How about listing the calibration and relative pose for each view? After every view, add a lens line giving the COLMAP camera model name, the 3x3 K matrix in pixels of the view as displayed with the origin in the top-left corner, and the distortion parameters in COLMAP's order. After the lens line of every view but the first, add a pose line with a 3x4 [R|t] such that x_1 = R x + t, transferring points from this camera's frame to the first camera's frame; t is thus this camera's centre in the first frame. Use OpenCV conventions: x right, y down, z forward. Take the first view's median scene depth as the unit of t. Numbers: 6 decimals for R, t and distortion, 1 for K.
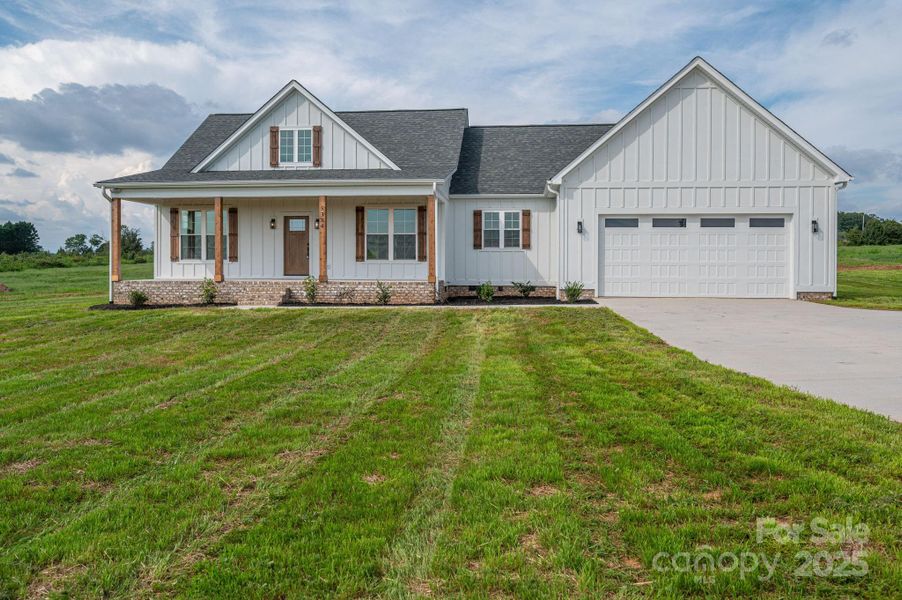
lens RADIAL K [[647.4, 0, 452.8], [0, 647.4, 276.5], [0, 0, 1]] dist [-0.001392, -0.000811]
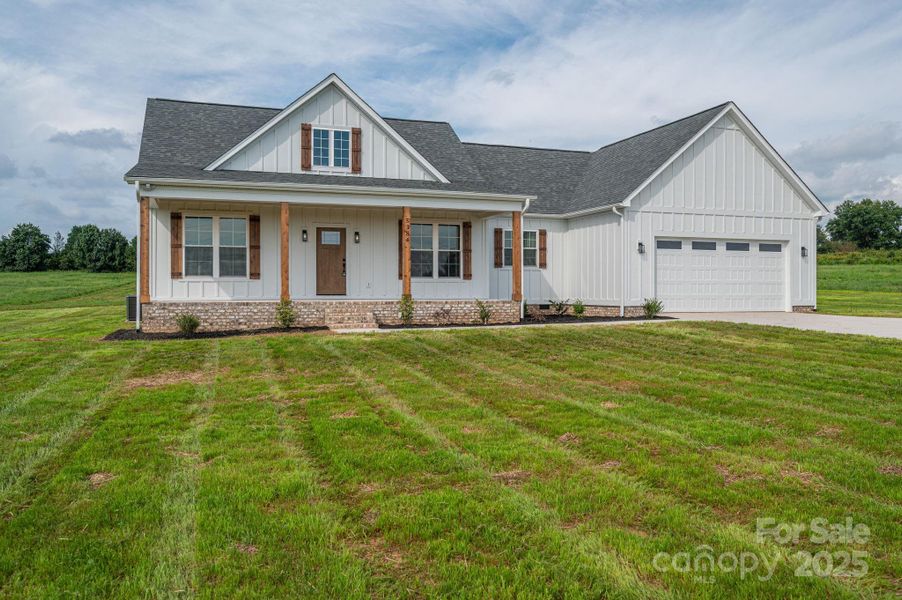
lens RADIAL K [[668.7, 0, 431.5], [0, 668.7, 296.7], [0, 0, 1]] dist [-0.004596, -0.001152]
pose [[0.914761, -0.006383, 0.403945, -0.491880], [0.007642, 0.999970, -0.001504, 0.003028], [-0.403923, 0.004463, 0.914782, 0.114027]]
